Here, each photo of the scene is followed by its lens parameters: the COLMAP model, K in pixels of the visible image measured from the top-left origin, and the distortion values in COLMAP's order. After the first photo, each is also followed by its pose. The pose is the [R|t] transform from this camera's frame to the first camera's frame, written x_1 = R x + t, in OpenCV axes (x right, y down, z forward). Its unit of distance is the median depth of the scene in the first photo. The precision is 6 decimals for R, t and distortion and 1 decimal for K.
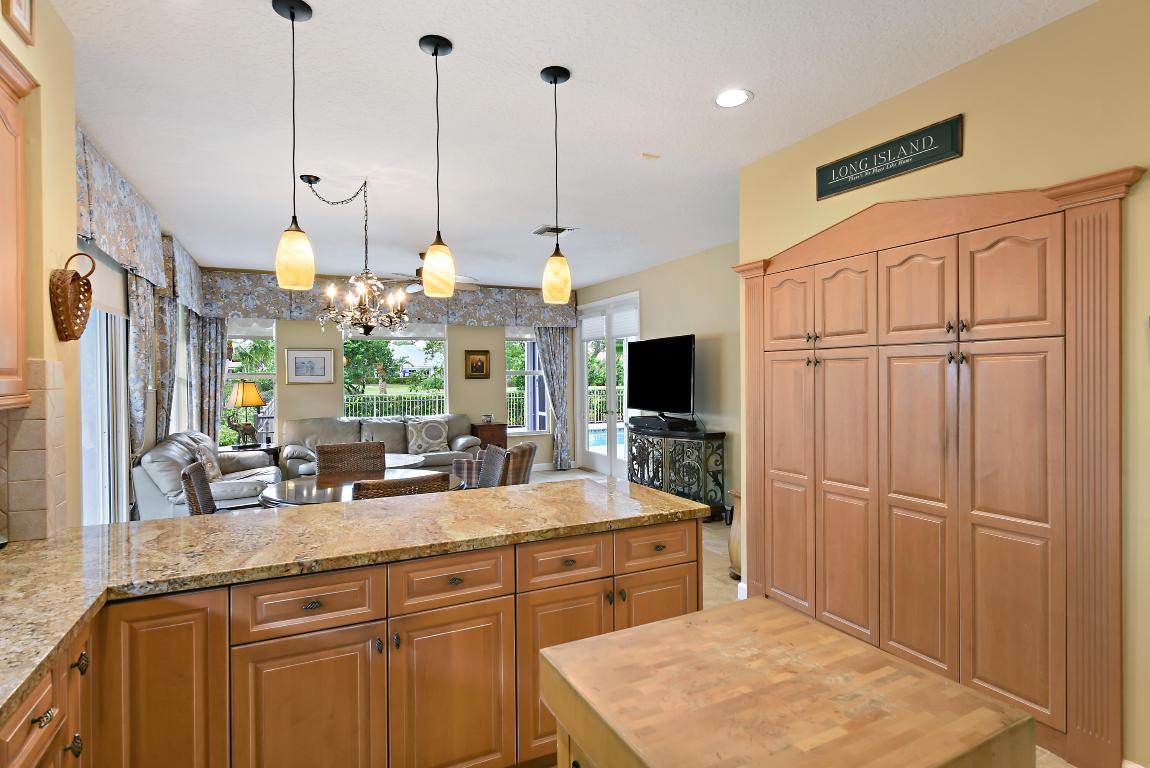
lens RADIAL K [[595.1, 0, 576.1], [0, 595.1, 379.7], [0, 0, 1]] dist [0.003083, -0.003549]
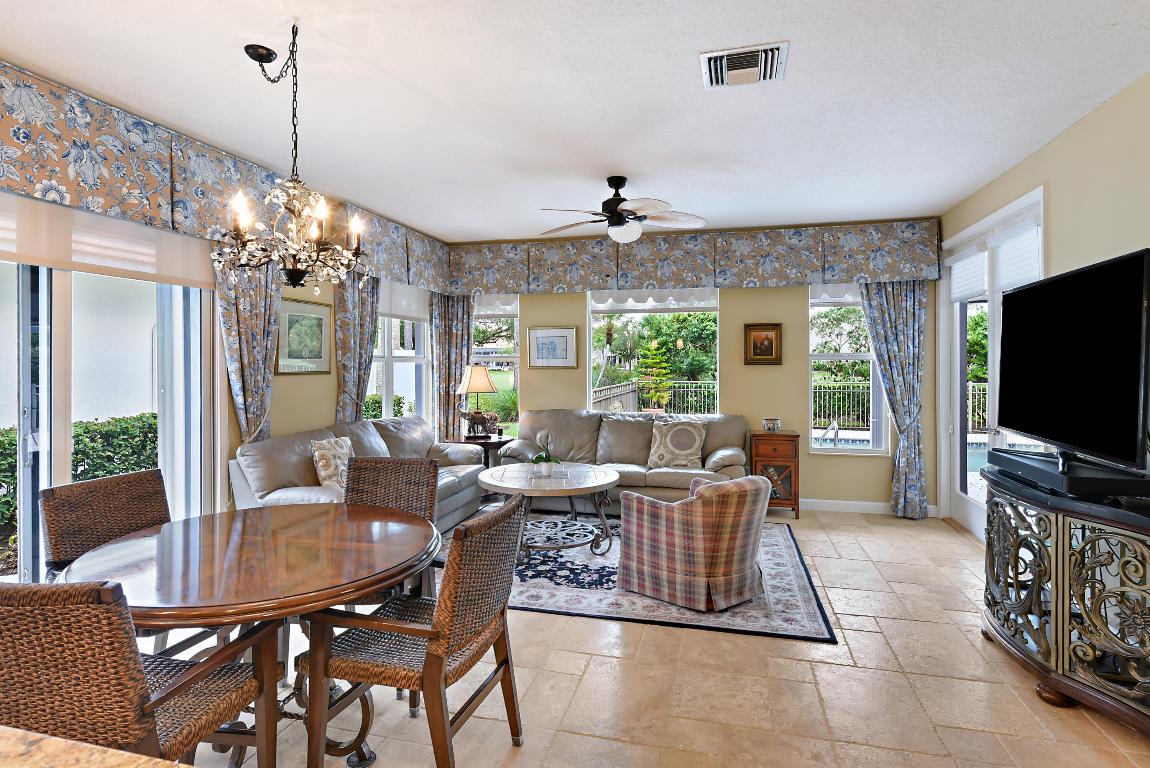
lens RADIAL K [[595.1, 0, 573.3], [0, 595.1, 366.9], [0, 0, 1]] dist [0.003083, -0.003549]
pose [[0.761491, 0.013652, -0.648032, 0.123194], [-0.012525, 0.999901, 0.006346, -0.001054], [0.648055, 0.003284, 0.761587, 0.371703]]
